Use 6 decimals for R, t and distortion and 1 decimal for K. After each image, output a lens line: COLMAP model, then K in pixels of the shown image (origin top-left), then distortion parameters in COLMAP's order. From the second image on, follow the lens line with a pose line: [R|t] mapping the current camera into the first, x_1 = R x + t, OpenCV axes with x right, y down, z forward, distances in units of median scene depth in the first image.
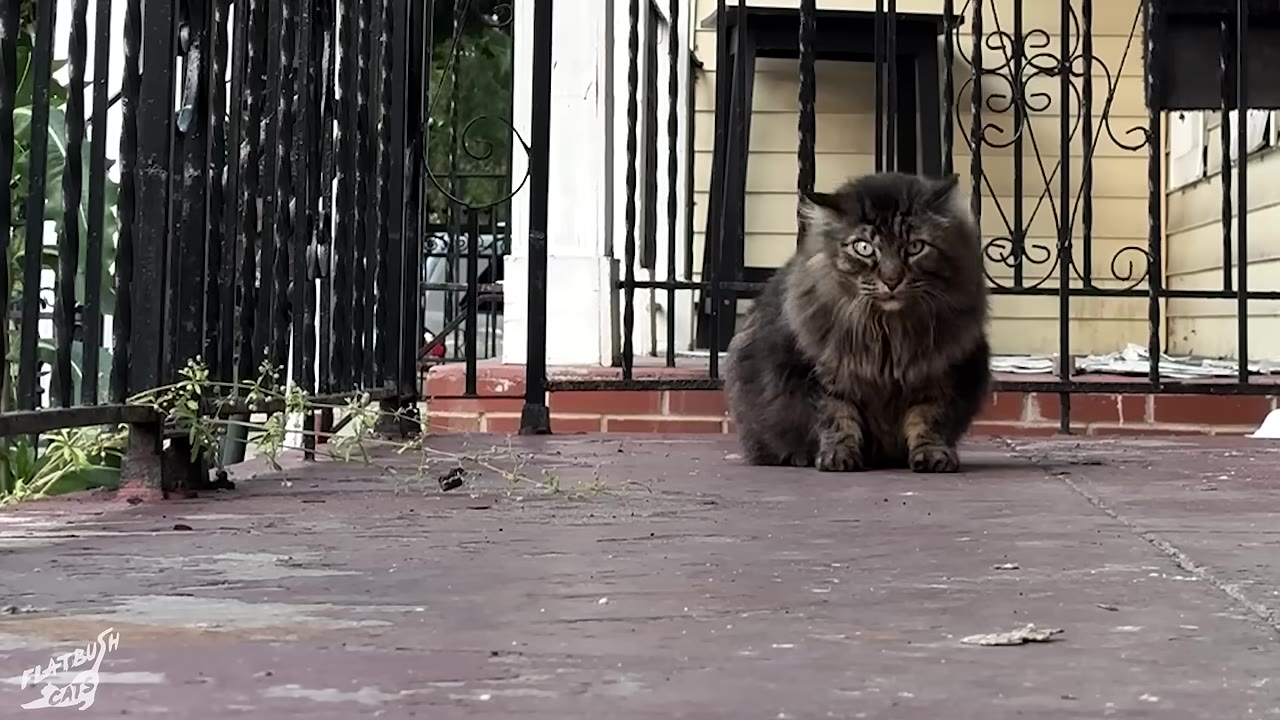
lens RADIAL K [[1734.8, 0, 644.7], [0, 1734.8, 357.9], [0, 0, 1]] dist [0.017982, 0.000000]
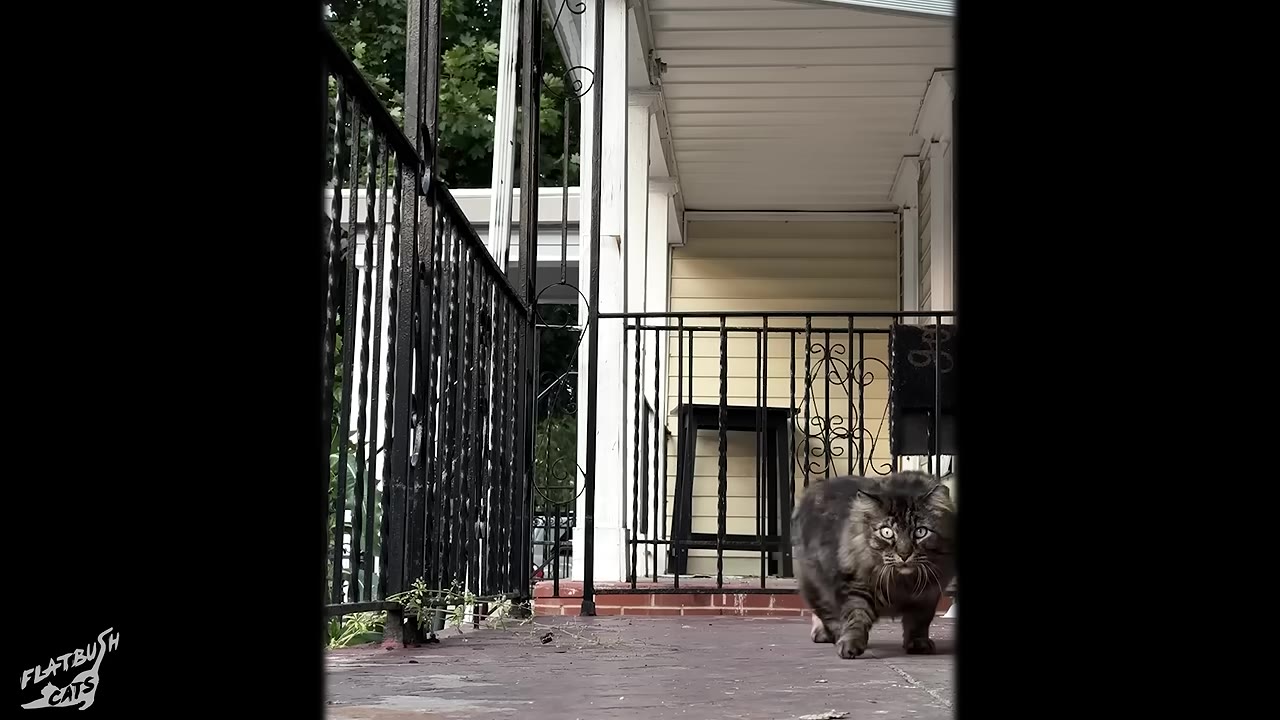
lens RADIAL K [[1734.8, 0, 635.4], [0, 1734.8, 362.8], [0, 0, 1]] dist [0.017982, 0.000000]
pose [[1.000000, -0.000128, 0.000309, -0.008685], [0.000126, 0.999991, 0.004289, -0.258855], [-0.000309, -0.004289, 0.999991, -1.017400]]
